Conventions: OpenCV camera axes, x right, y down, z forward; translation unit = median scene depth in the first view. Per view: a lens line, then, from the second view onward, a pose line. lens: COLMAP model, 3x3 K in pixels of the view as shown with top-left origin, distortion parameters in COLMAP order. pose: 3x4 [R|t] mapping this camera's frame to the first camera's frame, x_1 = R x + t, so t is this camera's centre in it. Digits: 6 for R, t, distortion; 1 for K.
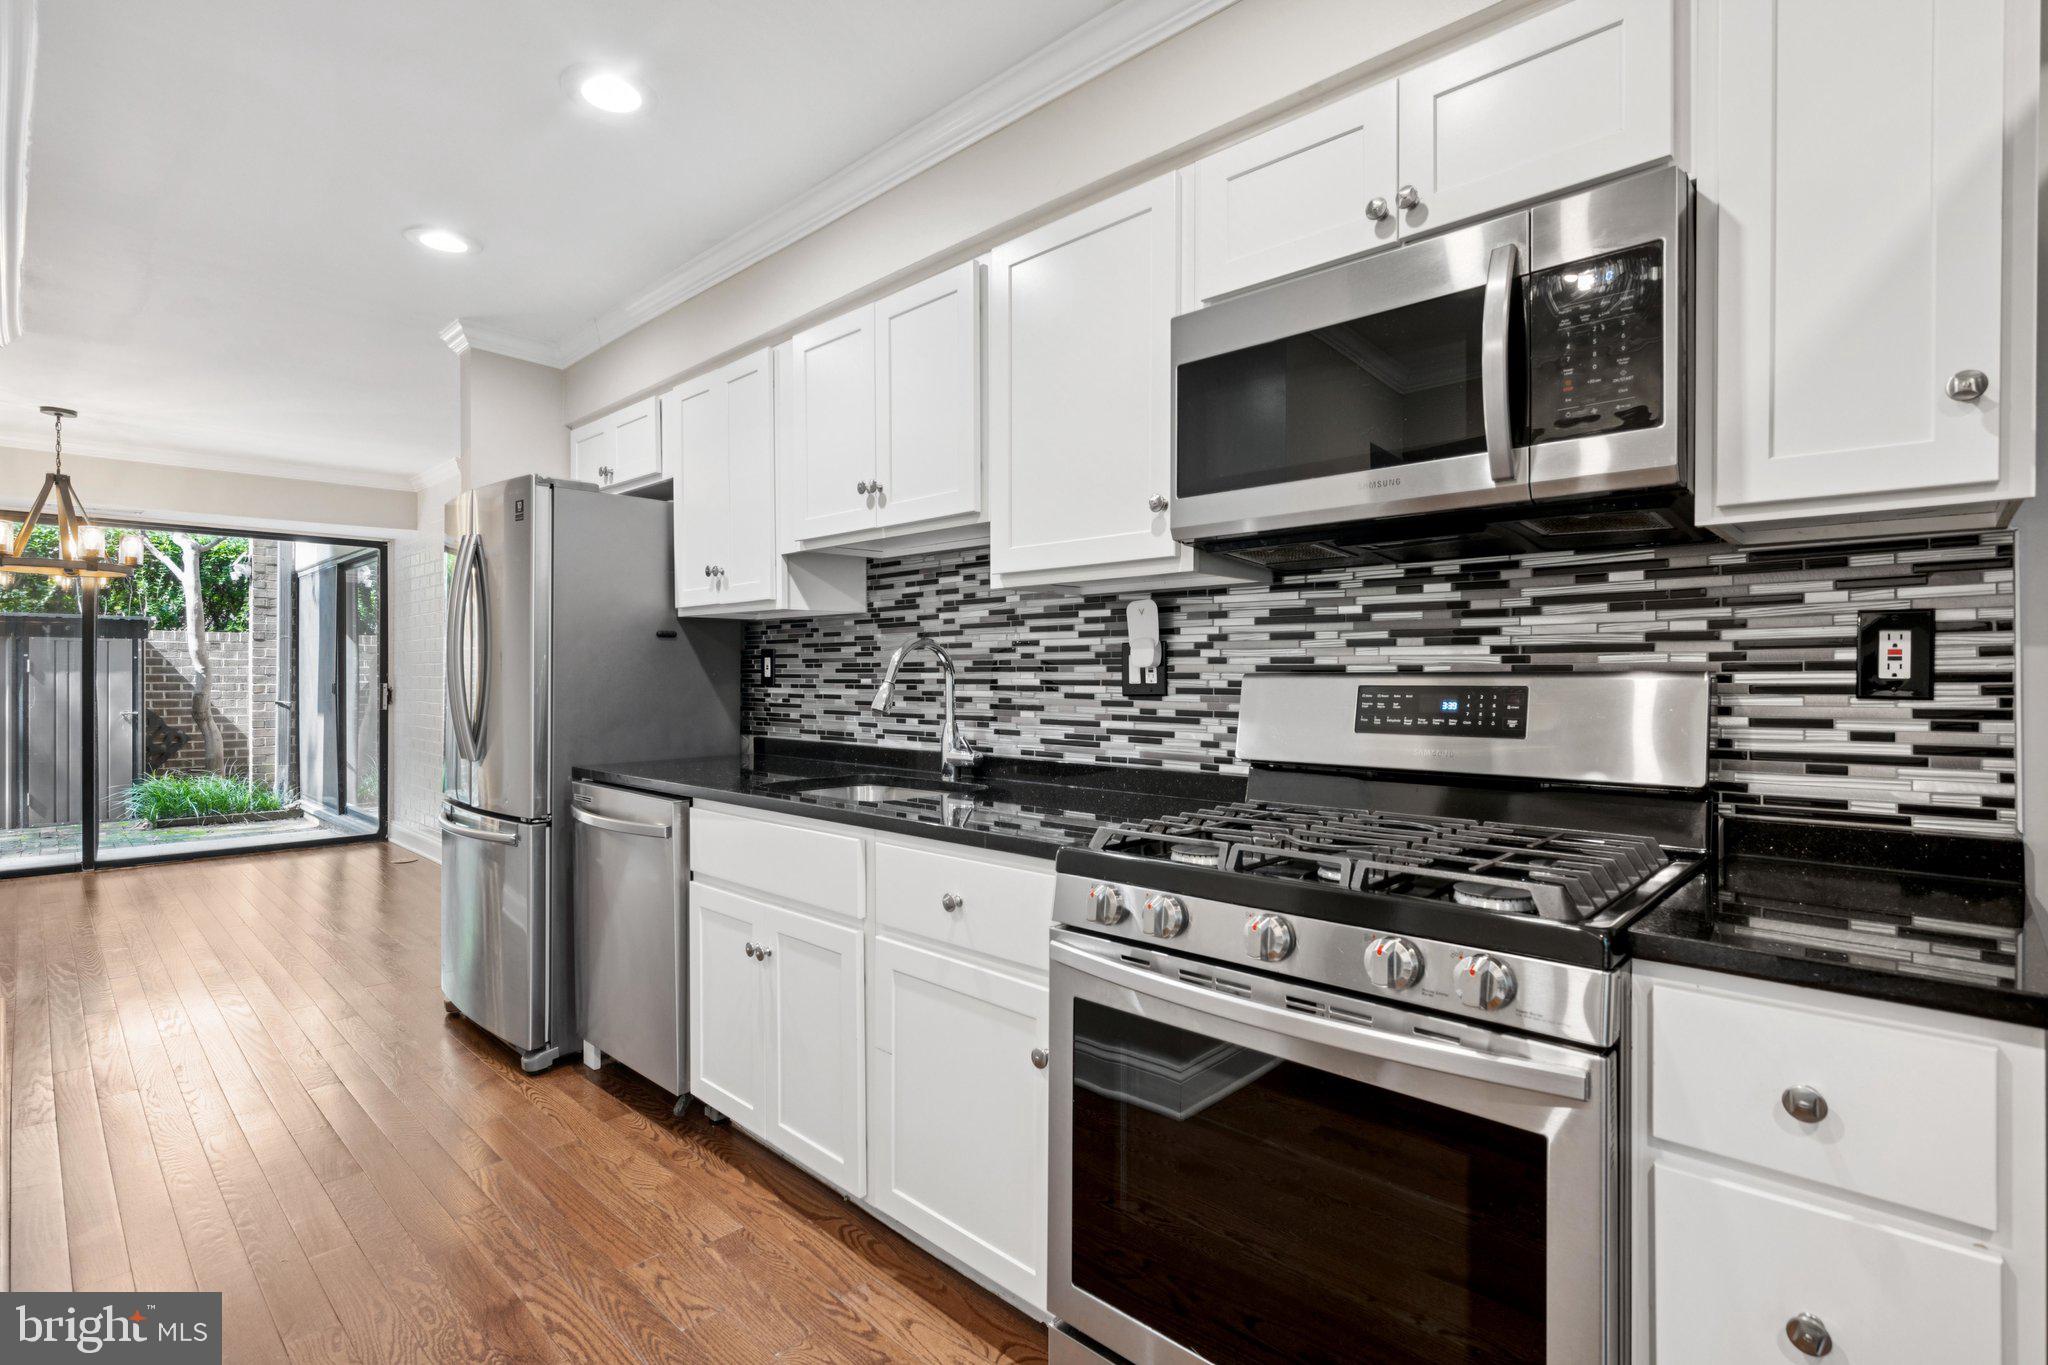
lens RADIAL K [[966.3, 0, 1037.7], [0, 966.3, 671.6], [0, 0, 1]] dist [-0.004127, 0.000664]
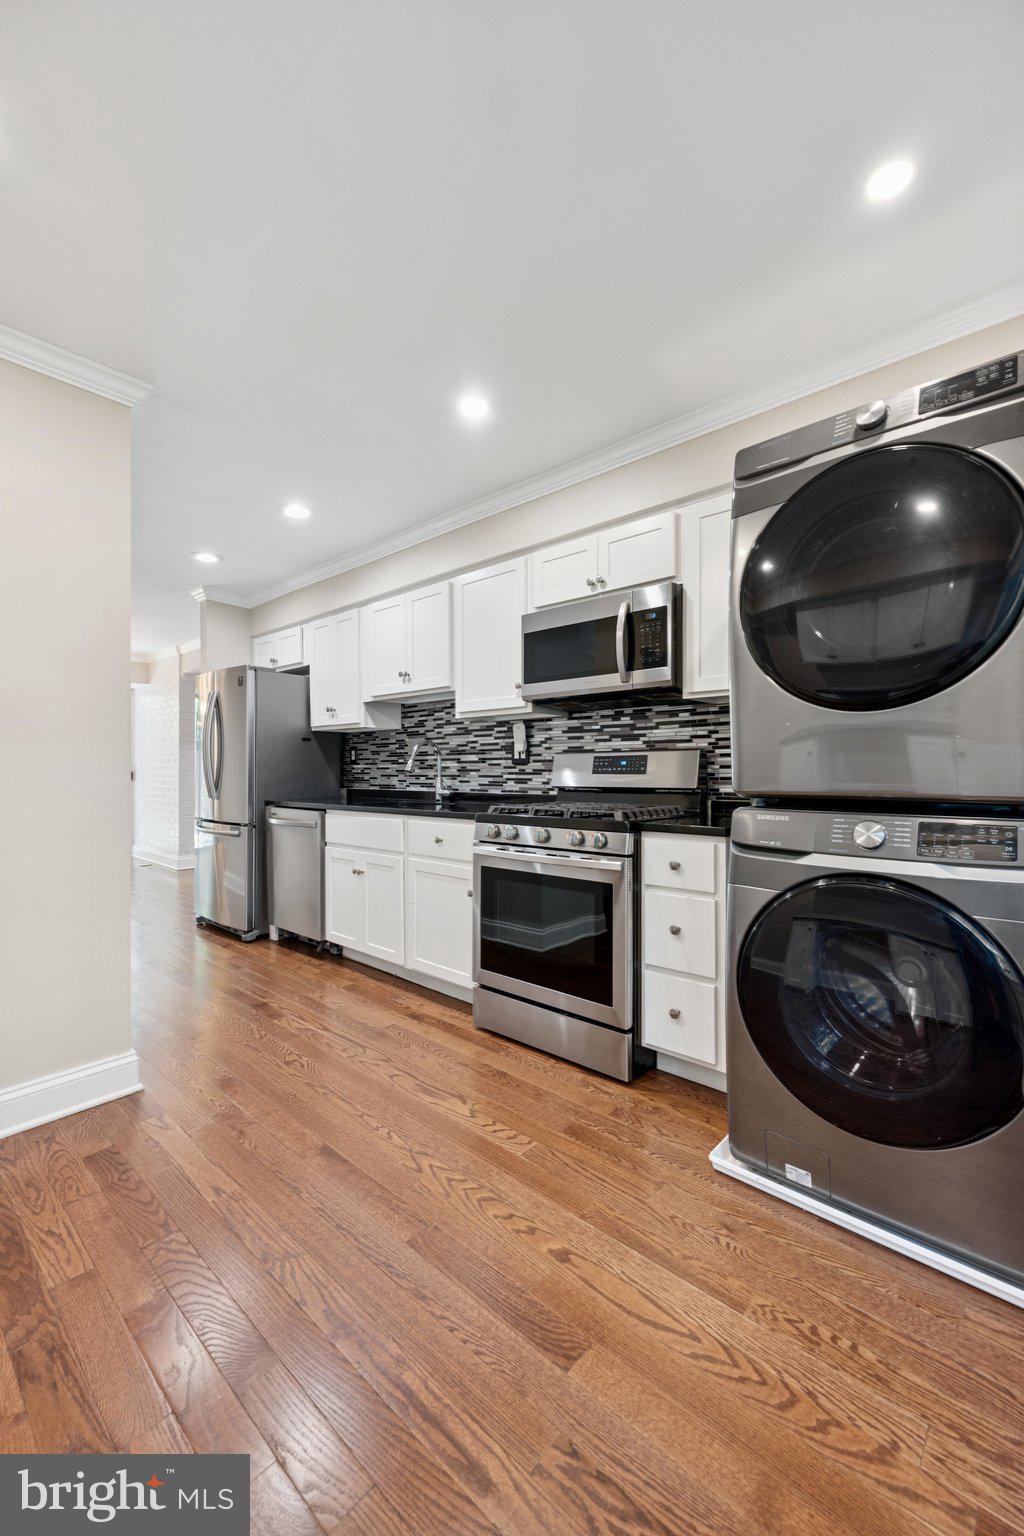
lens RADIAL K [[605.6, 0, 508.5], [0, 605.6, 783.4], [0, 0, 1]] dist [0.004313, 0.000313]
pose [[0.999916, 0.000347, 0.012934, 0.063474], [-0.000672, 0.999684, 0.025126, 0.037146], [-0.012921, -0.025133, 0.999601, -0.503574]]
